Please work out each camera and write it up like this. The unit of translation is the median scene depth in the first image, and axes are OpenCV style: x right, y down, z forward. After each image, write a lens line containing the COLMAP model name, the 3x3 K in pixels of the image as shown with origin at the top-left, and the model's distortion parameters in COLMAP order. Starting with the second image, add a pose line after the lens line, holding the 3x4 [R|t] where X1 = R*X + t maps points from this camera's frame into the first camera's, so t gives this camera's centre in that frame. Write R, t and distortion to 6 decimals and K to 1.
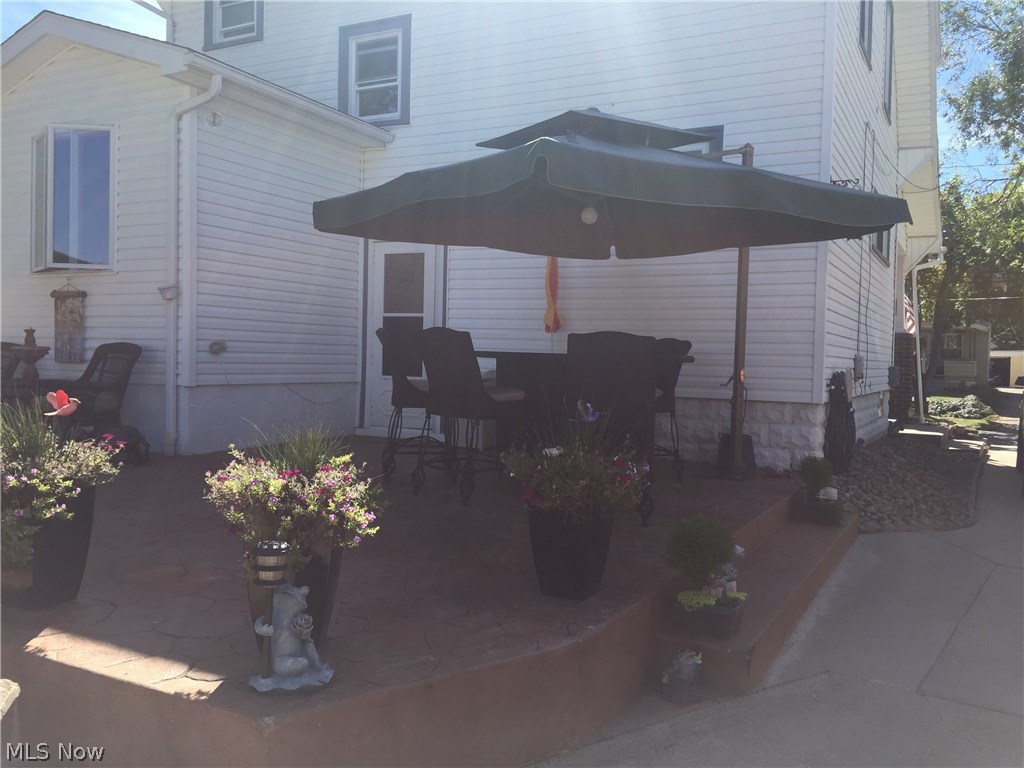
lens RADIAL K [[884.5, 0, 512.0], [0, 884.5, 384.0], [0, 0, 1]] dist [0.076760, -0.104095]
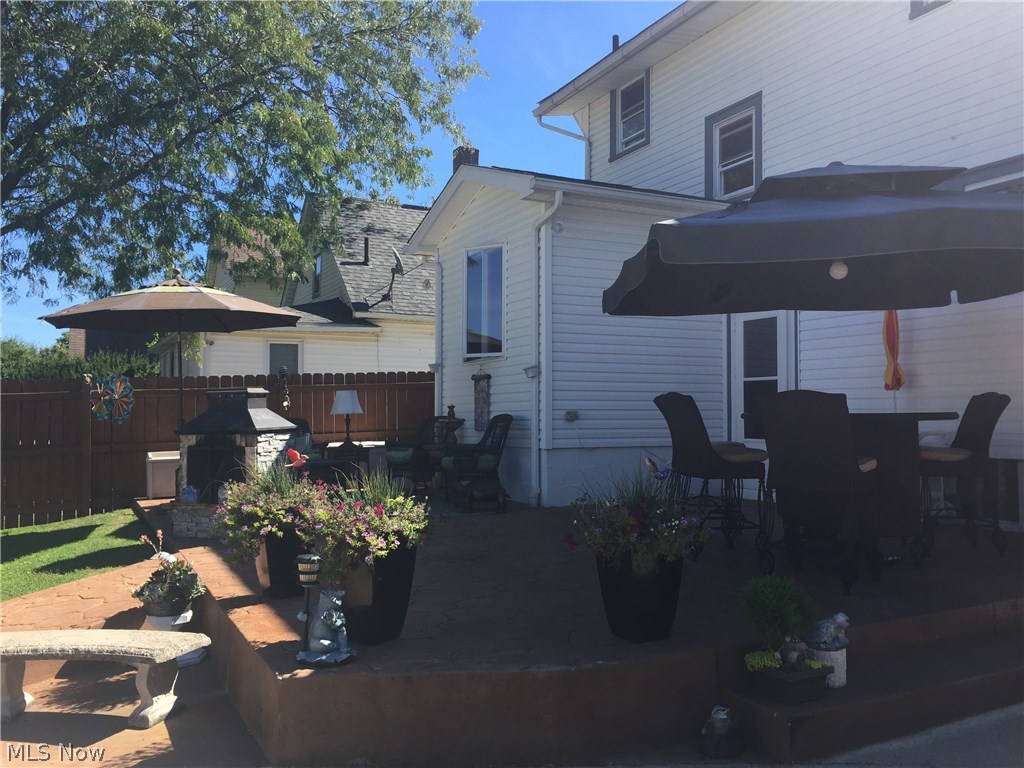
lens RADIAL K [[884.5, 0, 512.0], [0, 884.5, 384.0], [0, 0, 1]] dist [0.076760, -0.104095]
pose [[0.810502, -0.047514, -0.583806, 0.276378], [0.003871, 0.997117, -0.075778, 0.004989], [0.585723, 0.059159, 0.808349, 0.008278]]
